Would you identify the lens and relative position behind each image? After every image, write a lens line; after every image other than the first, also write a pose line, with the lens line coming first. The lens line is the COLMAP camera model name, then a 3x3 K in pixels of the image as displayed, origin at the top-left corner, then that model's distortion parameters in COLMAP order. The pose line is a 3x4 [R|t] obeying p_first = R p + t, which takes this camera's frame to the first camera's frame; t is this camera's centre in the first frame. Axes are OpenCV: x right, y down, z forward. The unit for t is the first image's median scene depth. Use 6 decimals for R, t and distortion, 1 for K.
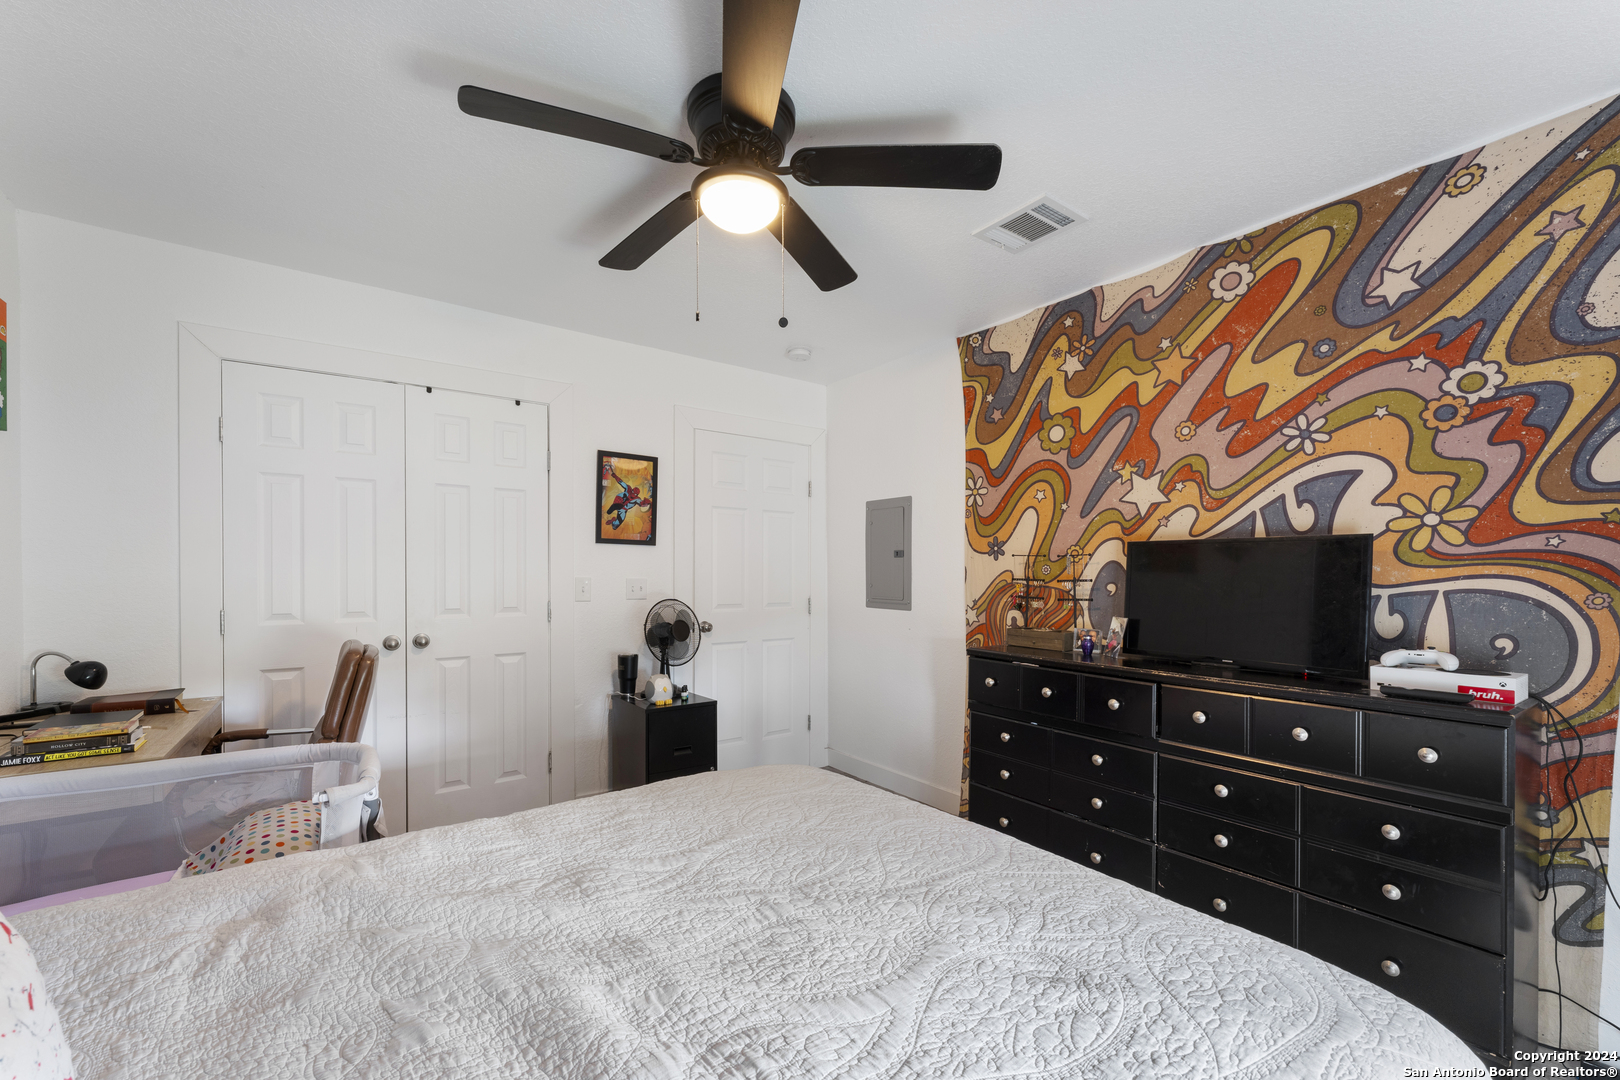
lens RADIAL K [[653.9, 0, 808.2], [0, 653.9, 559.8], [0, 0, 1]] dist [-0.000509, 0.000028]
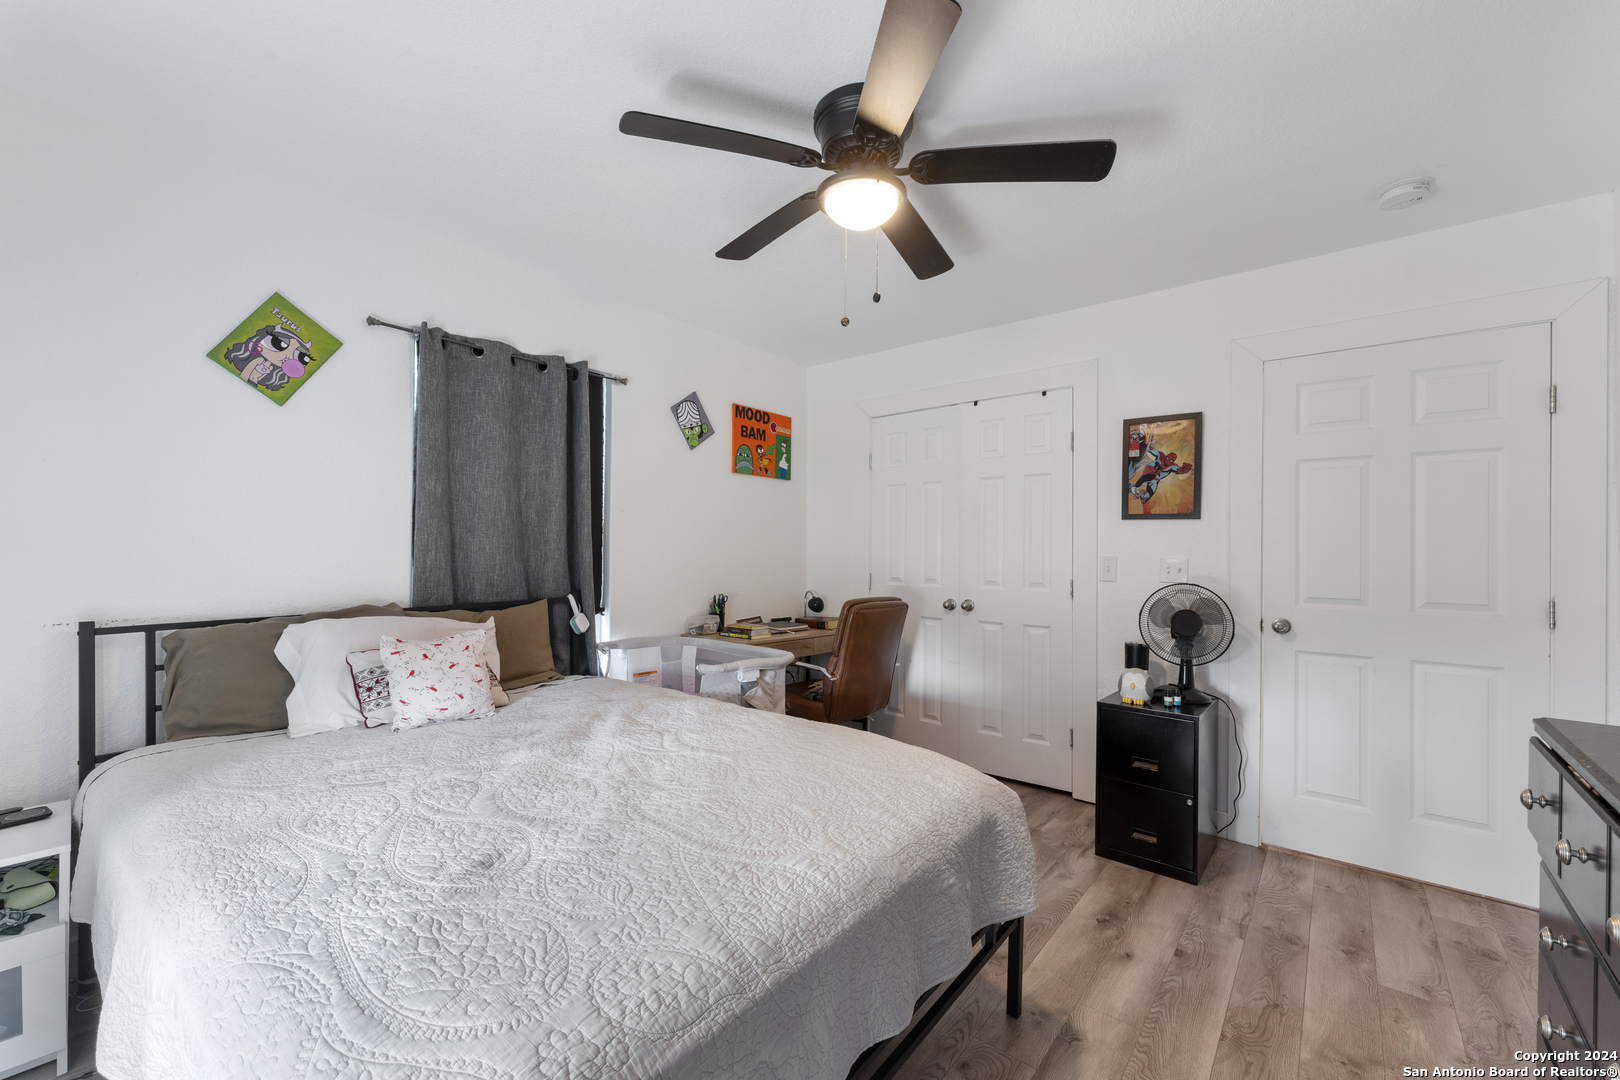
lens RADIAL K [[650.7, 0, 811.3], [0, 650.7, 528.7], [0, 0, 1]] dist [0.000713, 0.000241]
pose [[0.260422, -0.033152, -0.964926, 0.450975], [0.011675, 0.999445, -0.031187, 0.010938], [0.965424, -0.003144, 0.260665, 0.326345]]
